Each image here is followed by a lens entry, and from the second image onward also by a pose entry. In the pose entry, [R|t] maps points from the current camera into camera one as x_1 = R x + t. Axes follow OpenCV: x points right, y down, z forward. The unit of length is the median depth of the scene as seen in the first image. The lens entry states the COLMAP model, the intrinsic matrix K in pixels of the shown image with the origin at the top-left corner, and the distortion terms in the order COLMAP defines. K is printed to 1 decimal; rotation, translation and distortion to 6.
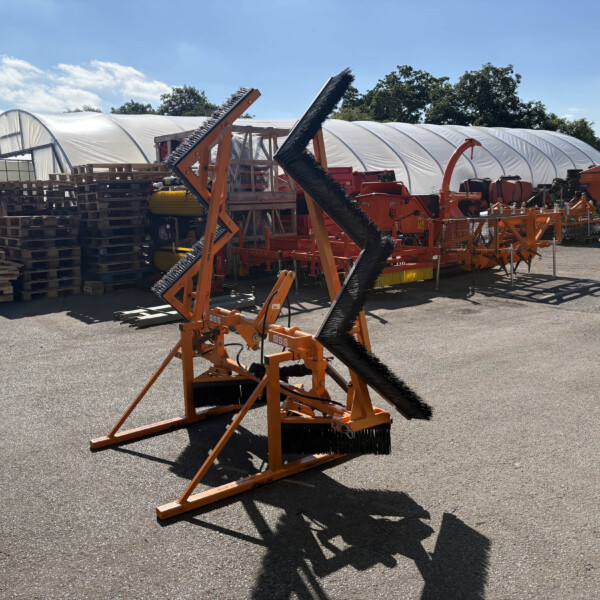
lens RADIAL K [[612.5, 0, 300.0], [0, 612.5, 300.0], [0, 0, 1]] dist [-0.002498, 0.042355]
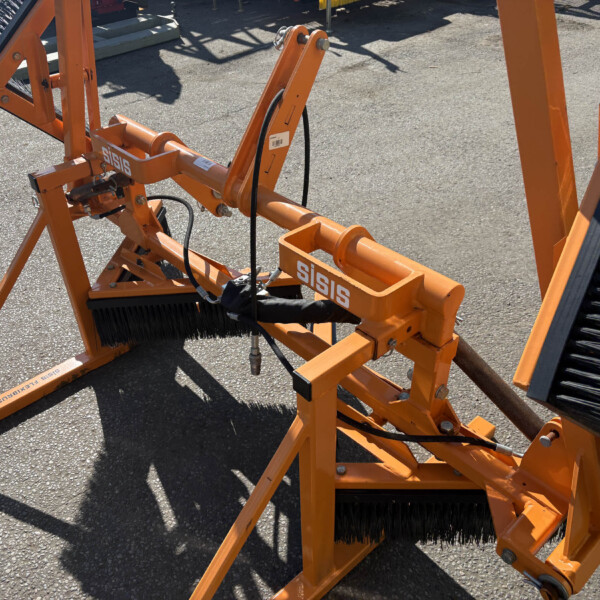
lens RADIAL K [[612.5, 0, 300.0], [0, 612.5, 300.0], [0, 0, 1]] dist [-0.002498, 0.042355]
pose [[0.992132, -0.074774, 0.100411, -0.032283], [0.021406, 0.891553, 0.452410, -0.032001], [-0.123350, -0.446701, 0.886139, 0.282473]]
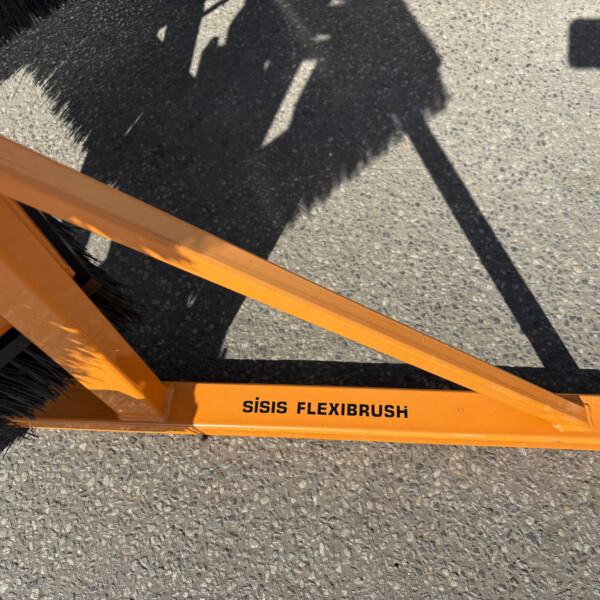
lens RADIAL K [[612.5, 0, 300.0], [0, 612.5, 300.0], [0, 0, 1]] dist [-0.002498, 0.042355]
pose [[-0.757353, -0.538013, 0.370080, -0.135906], [0.226320, 0.315345, 0.921595, 0.002381], [-0.612533, 0.781729, -0.117065, 0.481854]]
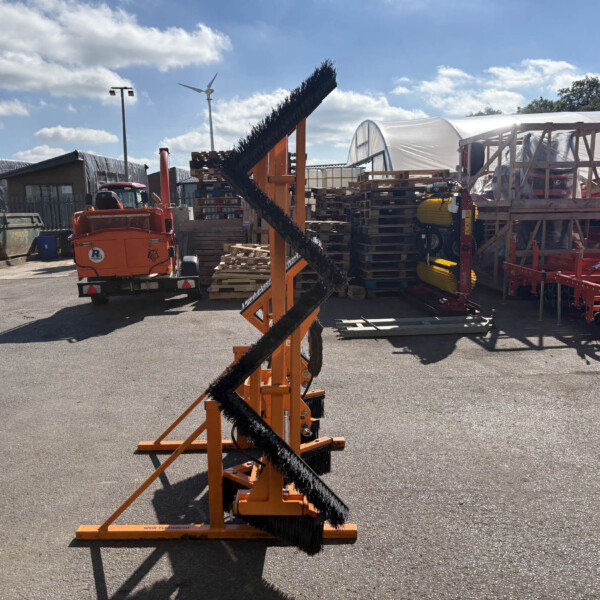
lens RADIAL K [[608.6, 0, 300.0], [0, 608.6, 300.0], [0, 0, 1]] dist [0.093730, -0.149259]
pose [[0.799088, 0.106784, -0.591655, 0.216600], [-0.108211, 0.993574, 0.033175, -0.035207], [0.591396, 0.037514, 0.805508, 0.137888]]
